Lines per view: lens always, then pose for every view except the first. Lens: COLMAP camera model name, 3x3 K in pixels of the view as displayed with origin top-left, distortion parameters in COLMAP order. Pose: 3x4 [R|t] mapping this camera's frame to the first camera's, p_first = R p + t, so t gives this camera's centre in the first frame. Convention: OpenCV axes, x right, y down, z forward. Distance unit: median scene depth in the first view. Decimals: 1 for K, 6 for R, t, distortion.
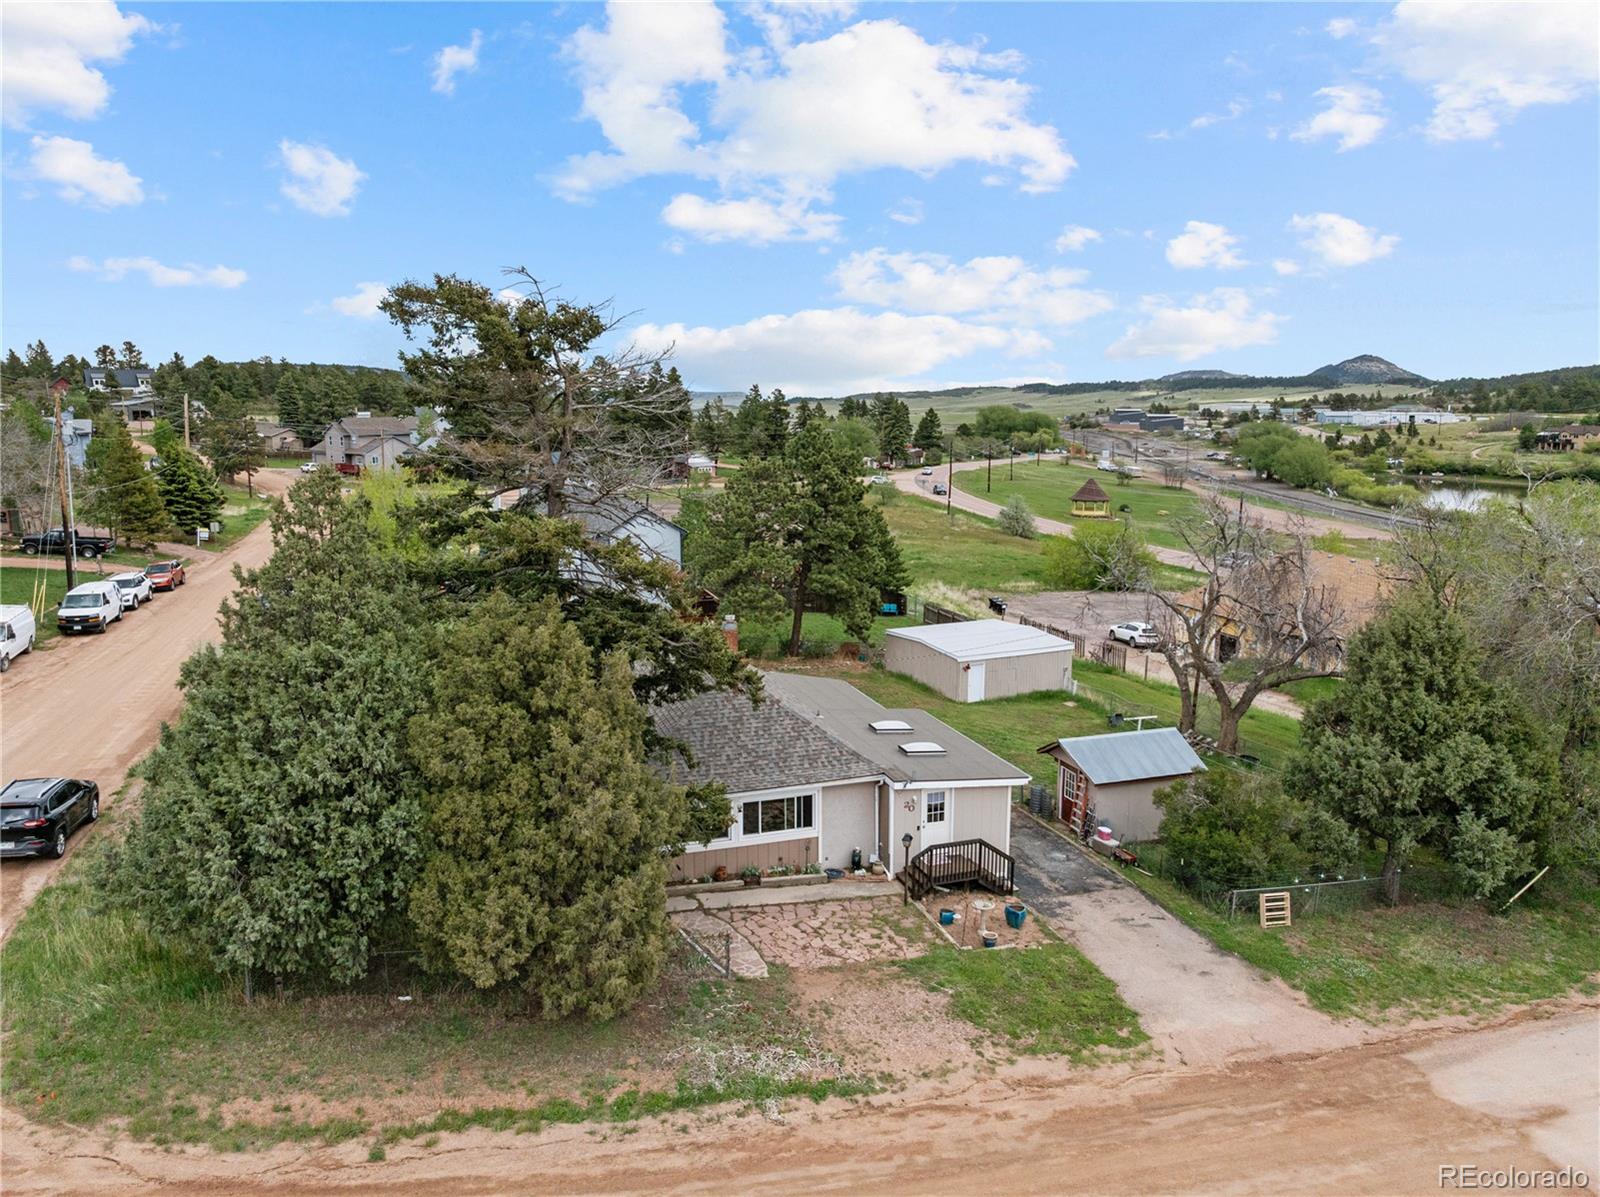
lens RADIAL K [[1131.3, 0, 801.1], [0, 1131.3, 580.4], [0, 0, 1]] dist [-0.036296, -0.004131]
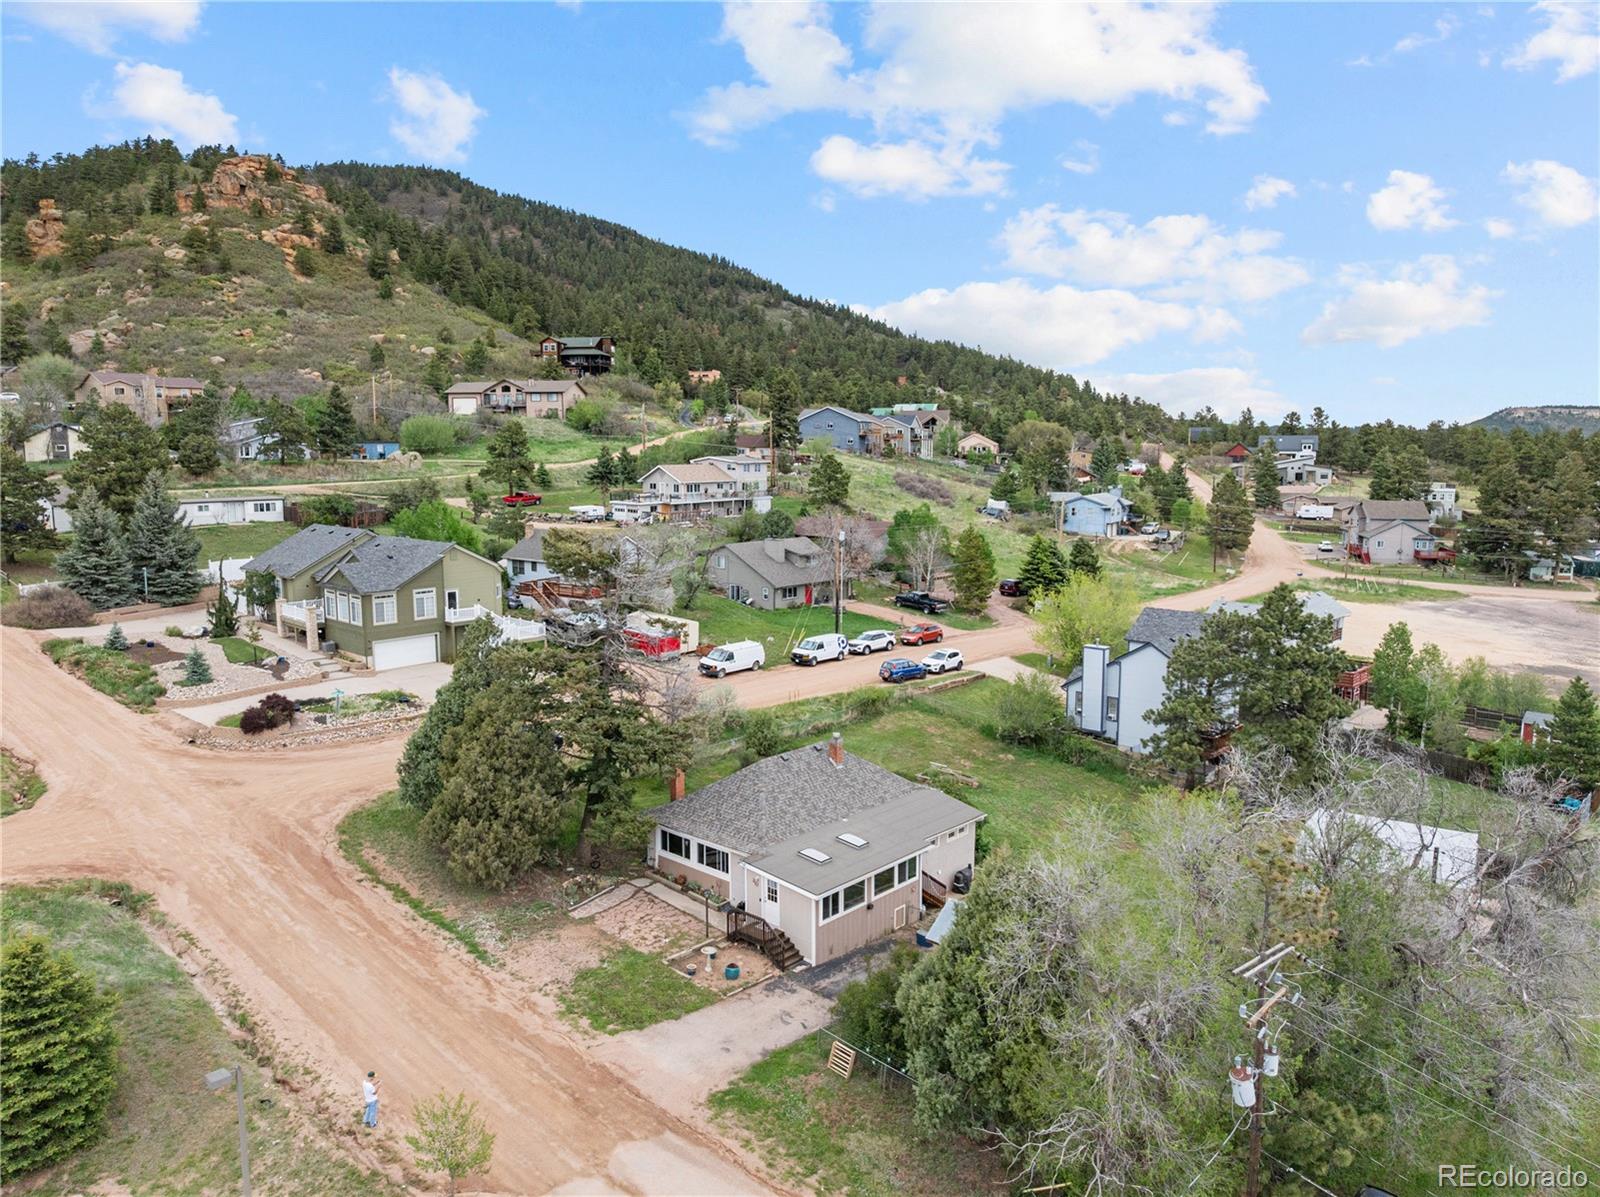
lens RADIAL K [[1131.3, 0, 801.1], [0, 1131.3, 580.4], [0, 0, 1]] dist [-0.036296, -0.004131]
pose [[0.487321, 0.108771, -0.866422, 1.370780], [-0.140213, 0.989084, 0.045307, -0.264655], [0.861893, 0.099404, 0.497252, 0.294039]]
